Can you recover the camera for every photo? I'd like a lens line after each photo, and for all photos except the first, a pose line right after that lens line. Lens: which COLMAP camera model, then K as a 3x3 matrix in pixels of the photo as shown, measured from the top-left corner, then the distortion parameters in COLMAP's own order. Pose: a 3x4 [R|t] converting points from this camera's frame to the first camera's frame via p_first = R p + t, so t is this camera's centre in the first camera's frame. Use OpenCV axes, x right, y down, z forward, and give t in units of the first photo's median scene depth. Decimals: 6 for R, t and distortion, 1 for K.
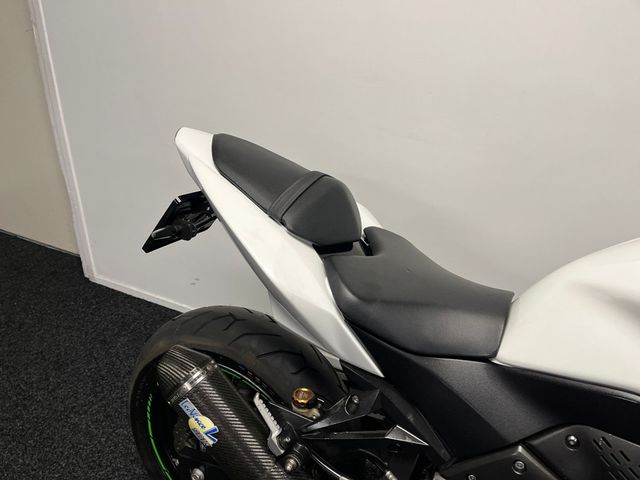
lens RADIAL K [[479.8, 0, 323.8], [0, 479.8, 242.5], [0, 0, 1]] dist [0.081228, -0.107534]
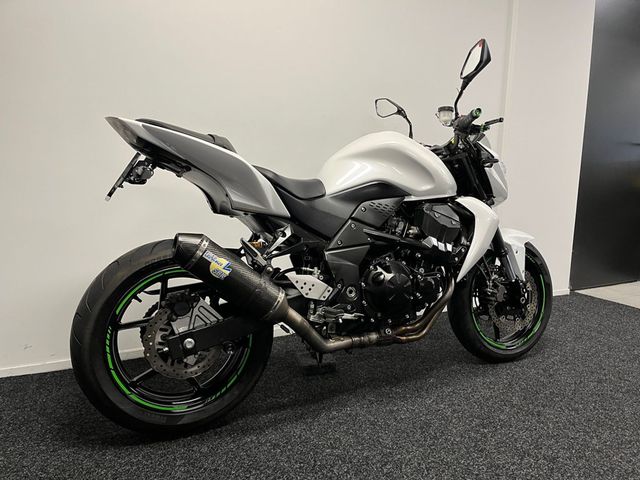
lens RADIAL K [[479.8, 0, 323.8], [0, 479.8, 242.5], [0, 0, 1]] dist [0.081228, -0.107534]
pose [[0.617030, -0.154919, 0.771540, -1.333616], [0.366524, 0.924171, -0.107558, 0.633404], [-0.696372, 0.349155, 0.627022, -0.323113]]
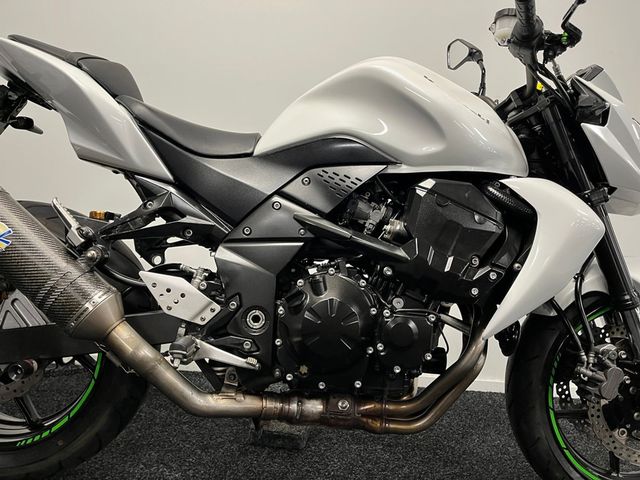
lens RADIAL K [[479.8, 0, 323.8], [0, 479.8, 242.5], [0, 0, 1]] dist [0.081228, -0.107534]
pose [[0.897238, -0.020970, 0.441048, -0.079506], [0.167653, 0.940247, -0.296358, 0.850976], [-0.408480, 0.339847, 0.847141, -0.172033]]
